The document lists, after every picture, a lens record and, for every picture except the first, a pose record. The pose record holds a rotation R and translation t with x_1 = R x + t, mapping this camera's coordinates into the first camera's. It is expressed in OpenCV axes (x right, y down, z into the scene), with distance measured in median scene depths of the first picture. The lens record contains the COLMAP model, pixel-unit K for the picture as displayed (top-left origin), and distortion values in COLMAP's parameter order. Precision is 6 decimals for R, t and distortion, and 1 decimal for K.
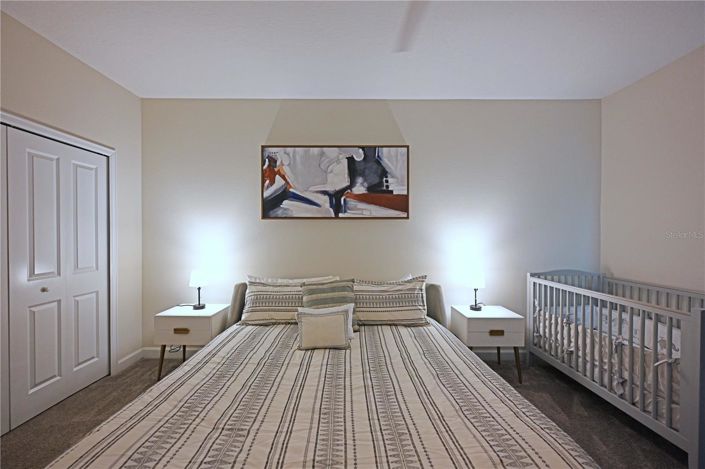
lens RADIAL K [[281.3, 0, 352.0], [0, 281.3, 236.6], [0, 0, 1]] dist [0.001588, 0.000137]
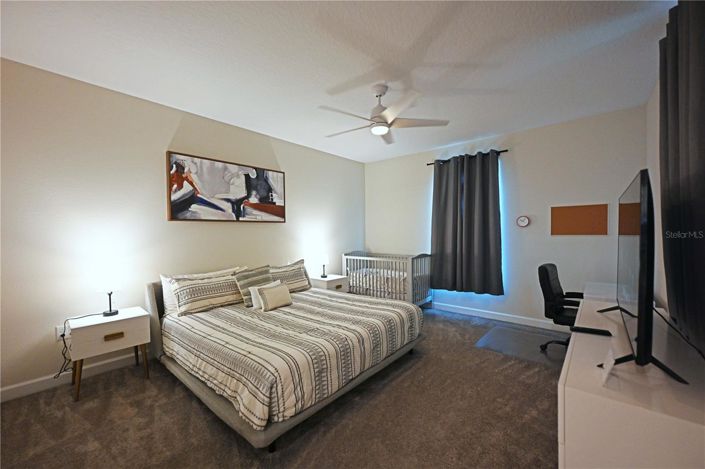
lens RADIAL K [[281.3, 0, 354.2], [0, 281.3, 234.7], [0, 0, 1]] dist [0.001588, 0.000137]
pose [[0.644793, -0.016728, 0.764174, -0.683767], [0.015892, 0.999838, 0.008478, -0.007068], [-0.764192, 0.006678, 0.644954, -0.213548]]
